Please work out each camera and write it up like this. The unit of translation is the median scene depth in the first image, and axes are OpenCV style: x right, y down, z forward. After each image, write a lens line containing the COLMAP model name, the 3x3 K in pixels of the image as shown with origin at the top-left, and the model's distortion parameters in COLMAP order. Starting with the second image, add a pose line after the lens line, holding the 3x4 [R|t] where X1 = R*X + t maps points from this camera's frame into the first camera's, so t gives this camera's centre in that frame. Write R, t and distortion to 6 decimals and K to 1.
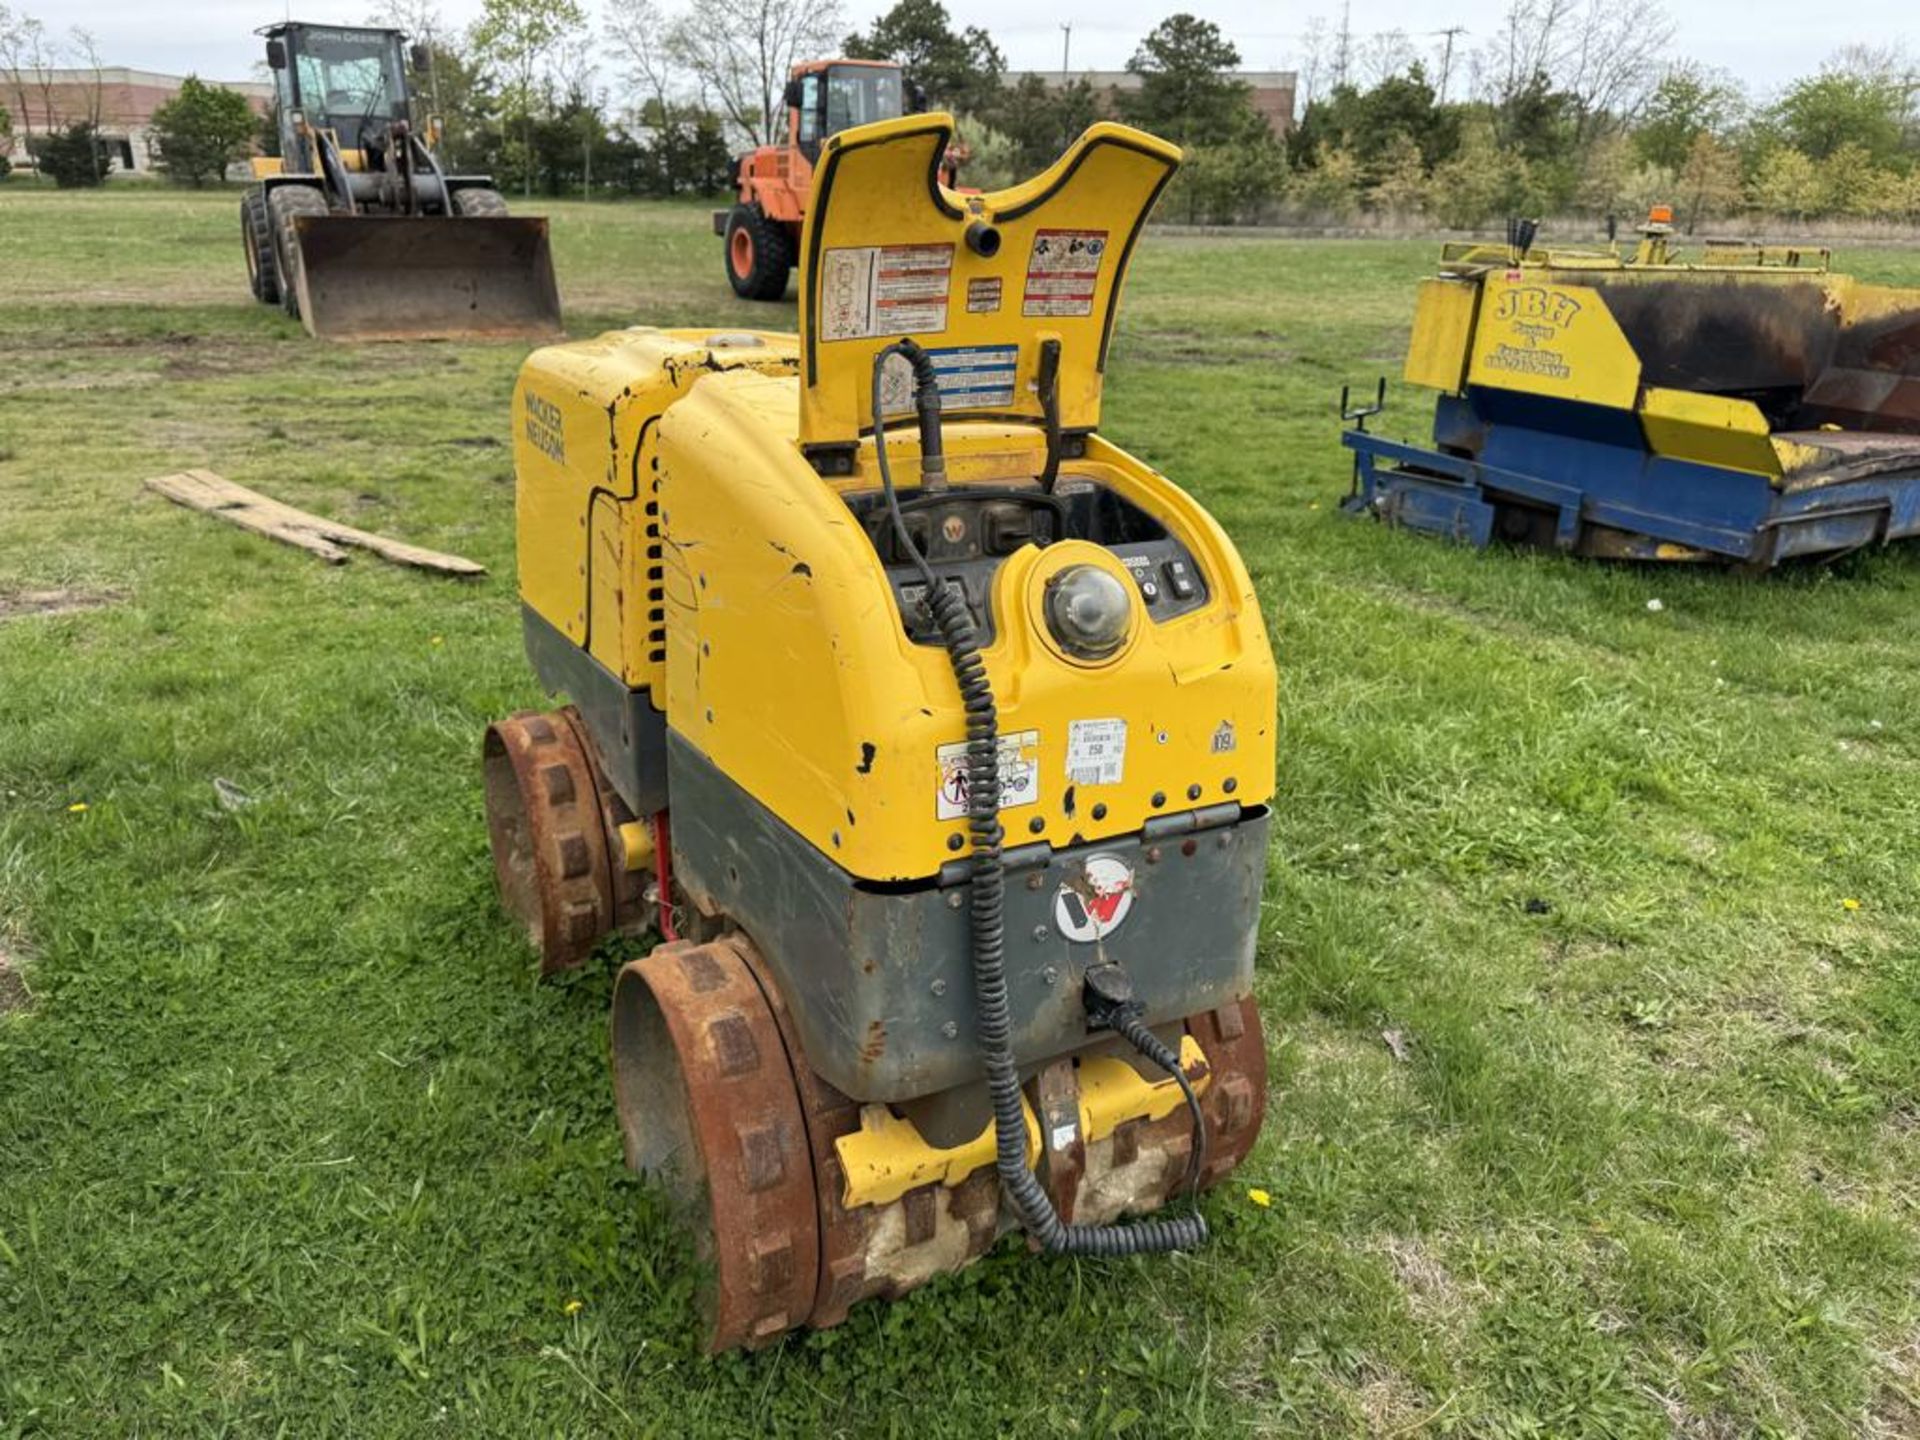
lens RADIAL K [[1379.3, 0, 948.0], [0, 1379.3, 696.8], [0, 0, 1]] dist [0.043833, -0.050855]
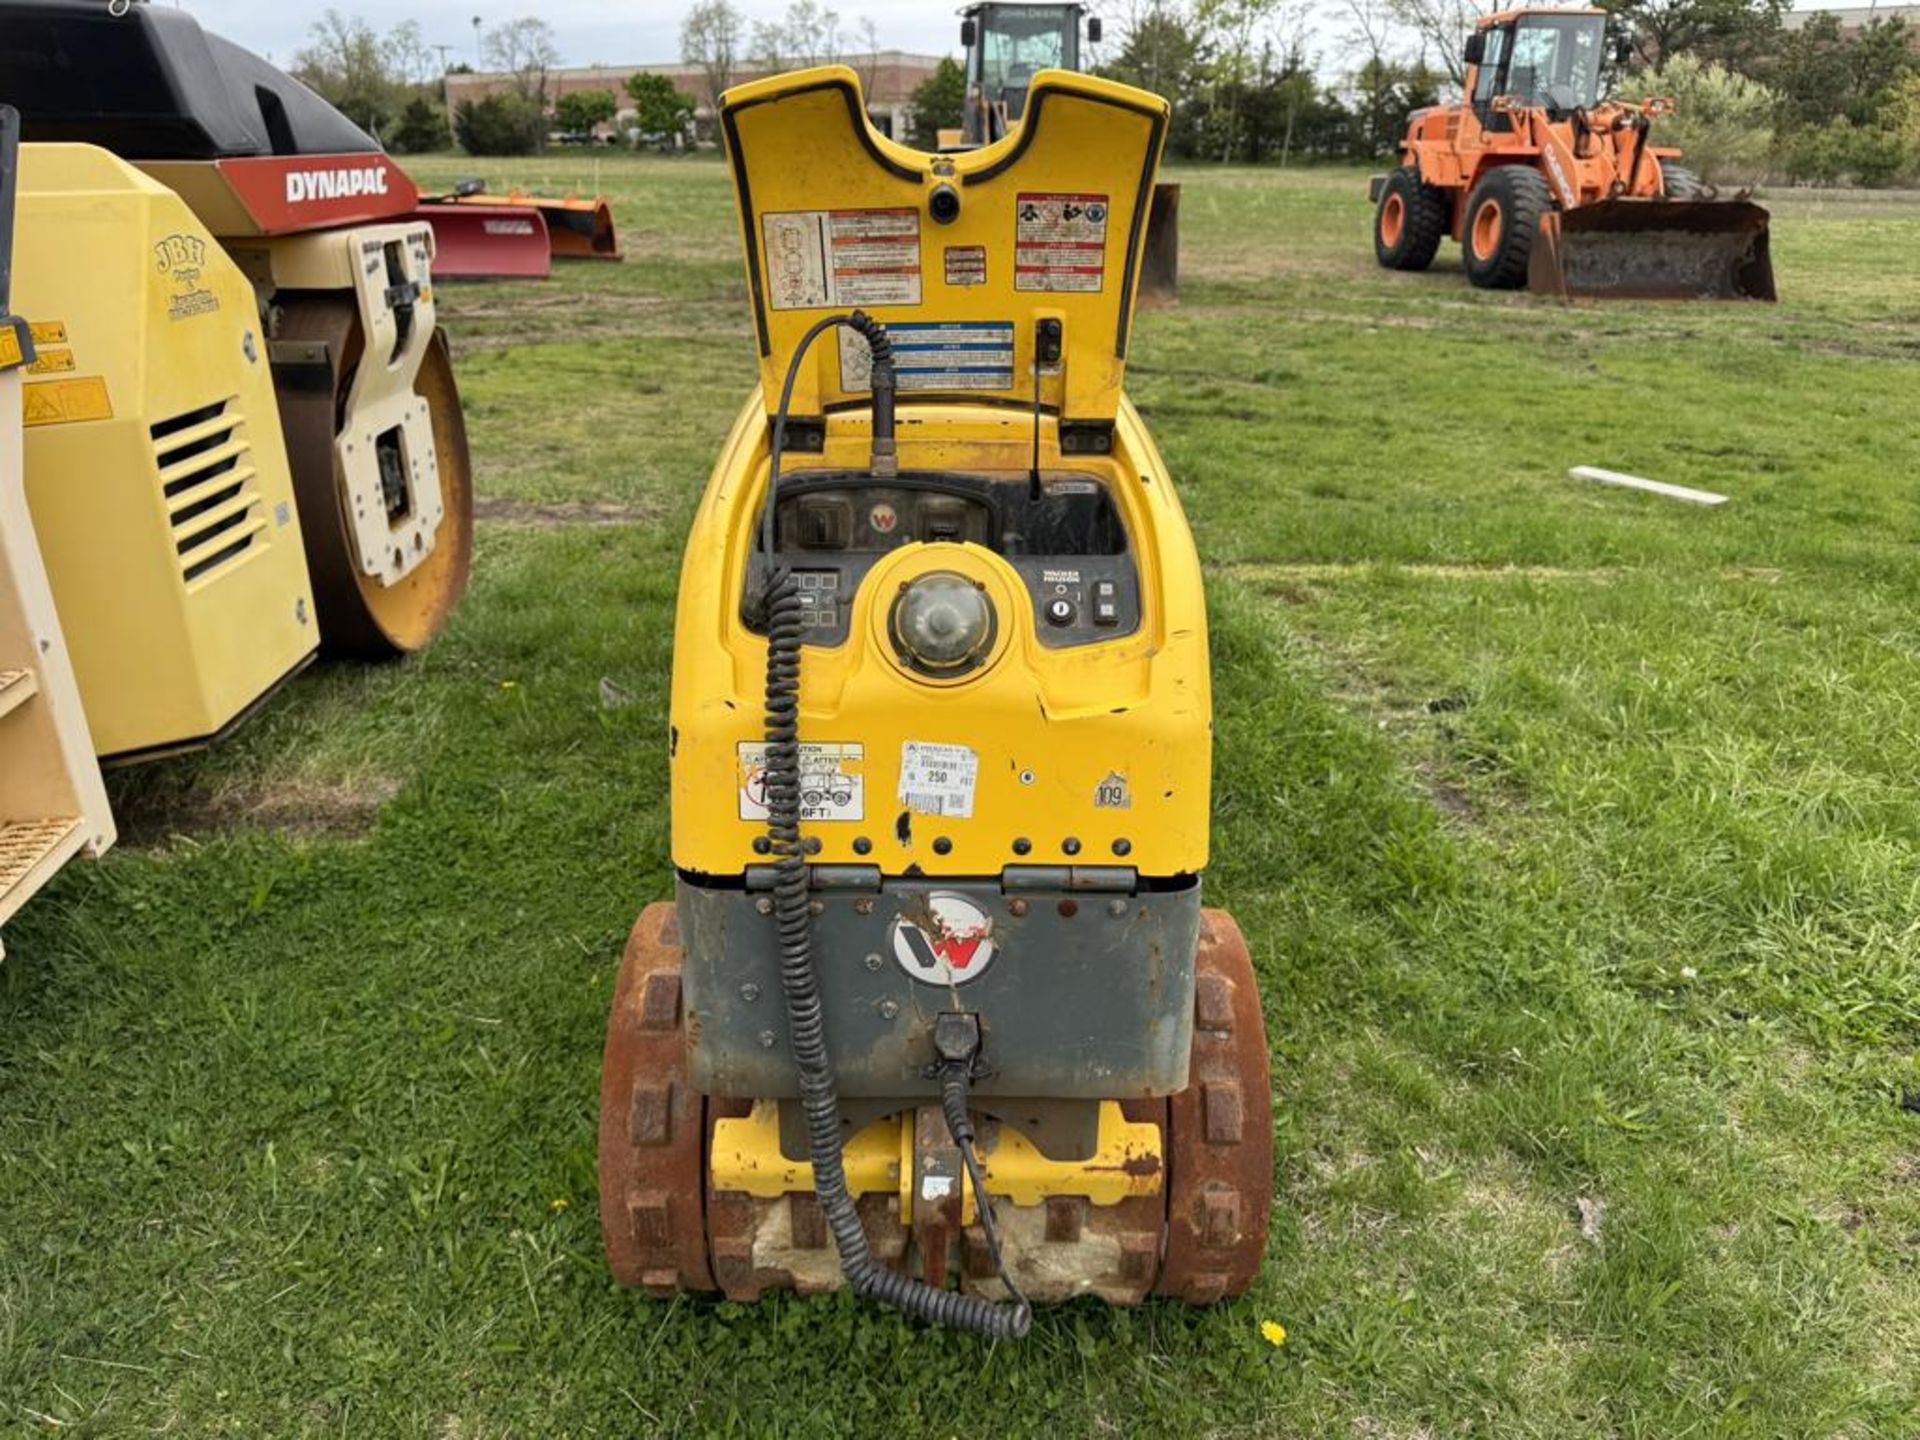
lens RADIAL K [[1379.3, 0, 956.9], [0, 1379.3, 711.8], [0, 0, 1]] dist [0.043833, -0.050855]
pose [[0.893685, 0.158889, -0.419620, 0.424834], [-0.146033, 0.987283, 0.062821, -0.053918], [0.424265, 0.005136, 0.905524, 0.164707]]
